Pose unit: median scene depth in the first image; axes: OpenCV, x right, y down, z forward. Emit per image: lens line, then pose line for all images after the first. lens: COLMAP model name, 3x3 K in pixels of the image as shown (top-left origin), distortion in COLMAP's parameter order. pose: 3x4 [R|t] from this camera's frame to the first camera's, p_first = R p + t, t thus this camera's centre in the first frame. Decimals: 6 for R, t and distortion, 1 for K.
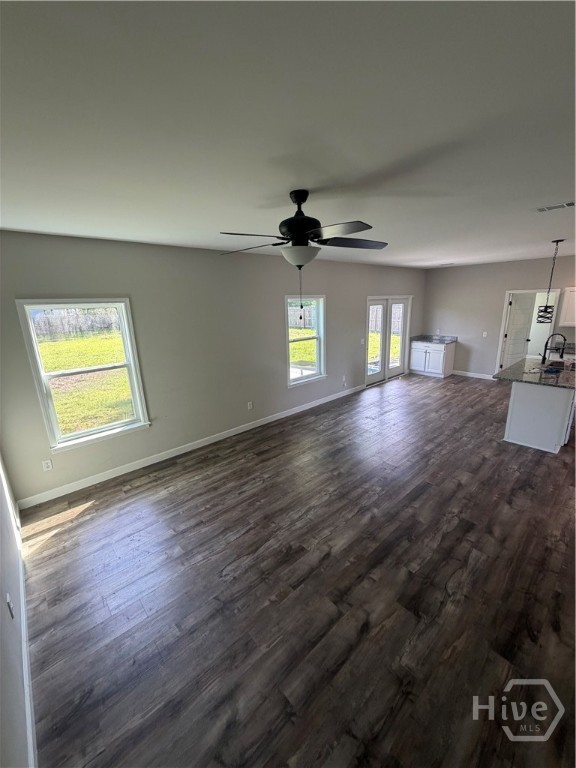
lens RADIAL K [[306.0, 0, 287.7], [0, 306.0, 381.0], [0, 0, 1]] dist [-0.000634, 0.000019]
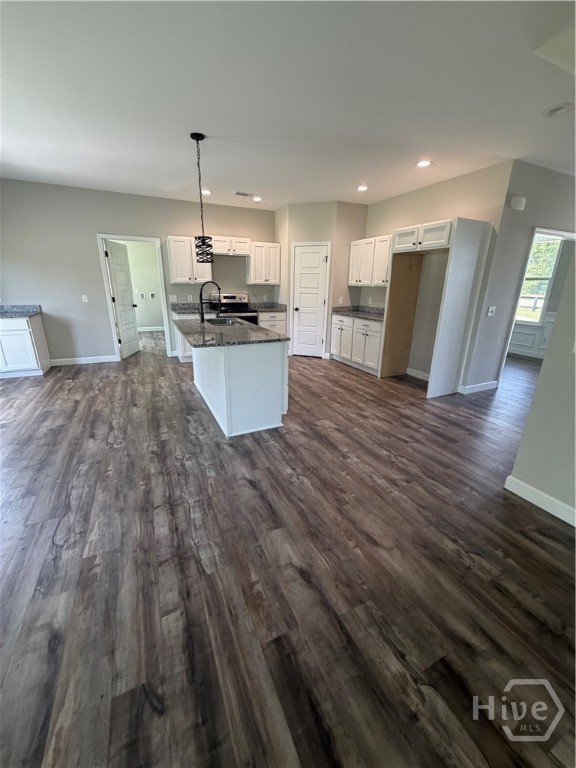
lens RADIAL K [[306.0, 0, 288.0], [0, 306.0, 380.7], [0, 0, 1]] dist [-0.000634, 0.000019]
pose [[0.282639, -0.257381, 0.924051, 0.169933], [0.215757, 0.955703, 0.200204, -0.029093], [-0.934646, 0.142785, 0.325651, 0.684090]]
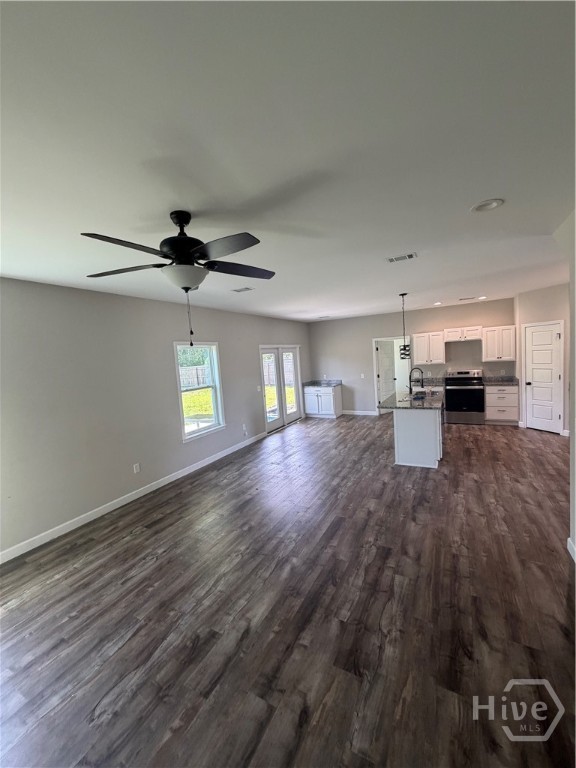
lens RADIAL K [[306.0, 0, 287.9], [0, 306.0, 381.0], [0, 0, 1]] dist [-0.000634, 0.000019]
pose [[0.941484, -0.057319, 0.332147, 0.002804], [0.119249, 0.978344, -0.169181, 0.045998], [-0.315257, 0.198889, 0.927931, 0.057369]]
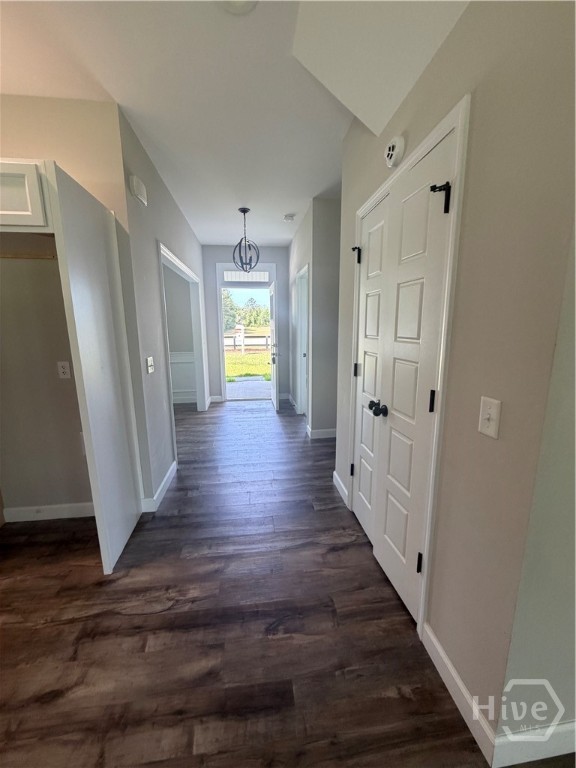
lens RADIAL K [[306.0, 0, 287.4], [0, 306.0, 385.7], [0, 0, 1]] dist [-0.000634, 0.000019]
pose [[-0.821217, -0.070348, 0.566264, 0.753048], [0.167364, 0.919031, 0.356890, -0.034129], [-0.545521, 0.387856, -0.742950, 0.671887]]
